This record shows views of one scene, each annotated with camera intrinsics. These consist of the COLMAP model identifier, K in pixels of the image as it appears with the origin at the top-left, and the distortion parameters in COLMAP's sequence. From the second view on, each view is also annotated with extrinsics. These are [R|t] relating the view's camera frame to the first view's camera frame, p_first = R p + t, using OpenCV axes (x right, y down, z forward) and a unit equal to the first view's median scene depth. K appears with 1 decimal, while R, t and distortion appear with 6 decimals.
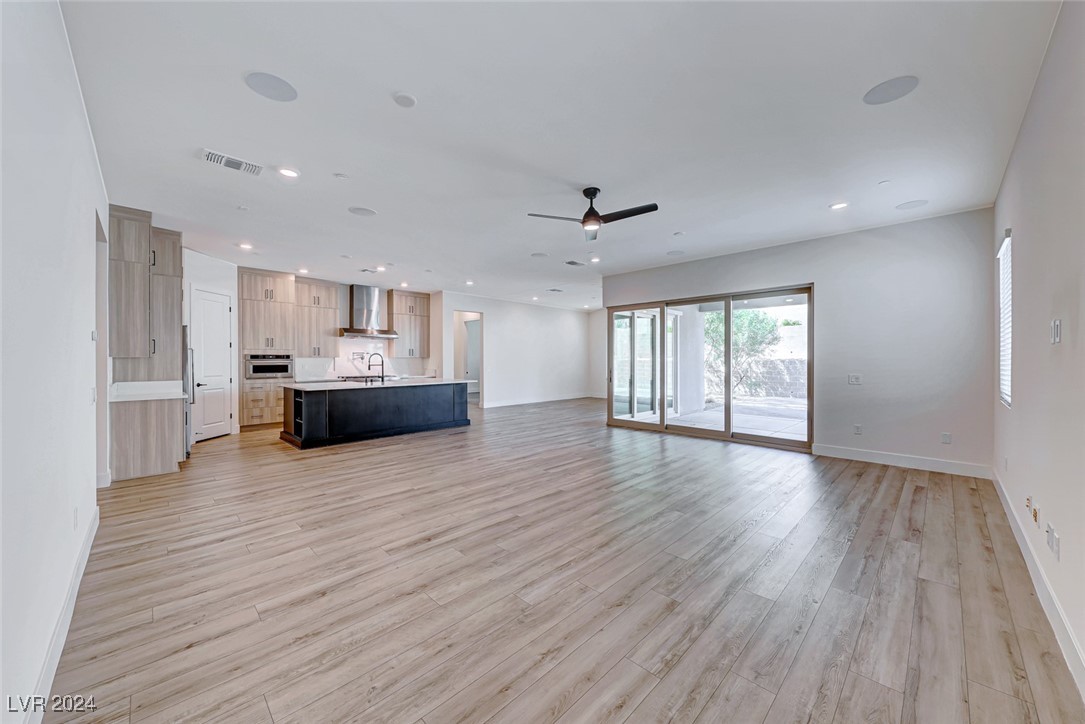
lens RADIAL K [[398.6, 0, 546.4], [0, 398.6, 359.5], [0, 0, 1]] dist [-0.000698, -0.001186]
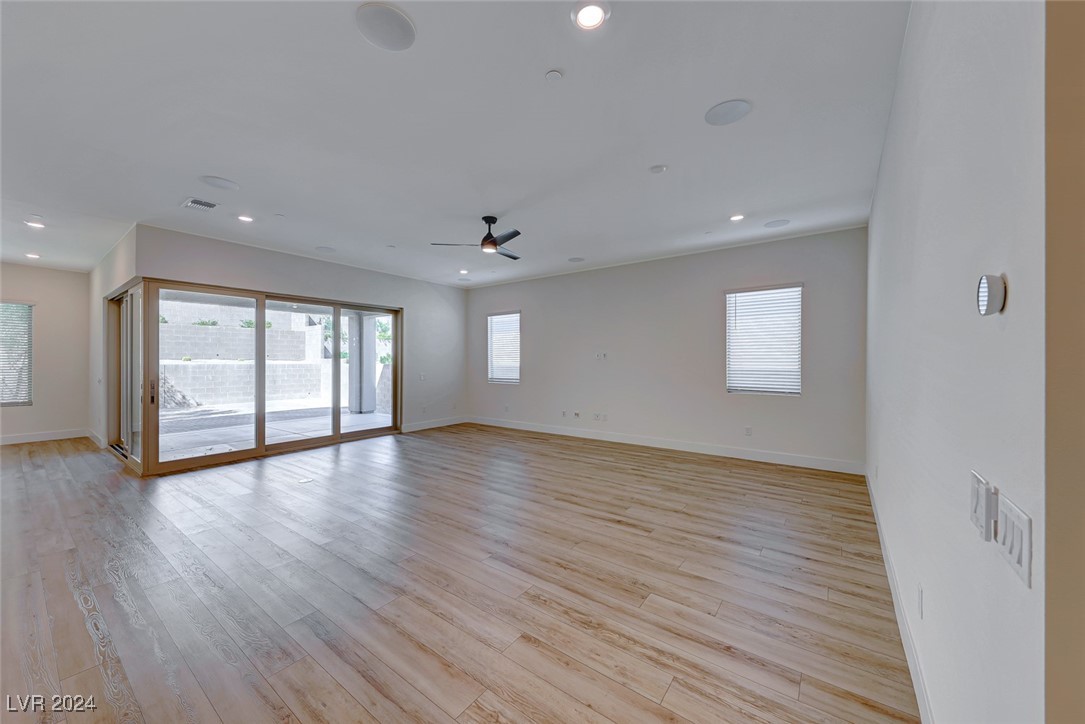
lens RADIAL K [[398.6, 0, 541.5], [0, 398.6, 361.7], [0, 0, 1]] dist [-0.000698, -0.001186]
pose [[-0.143634, -0.004272, 0.989622, -1.443185], [0.007753, 0.999955, 0.005442, -0.019408], [-0.989601, 0.008454, -0.143594, 1.422461]]
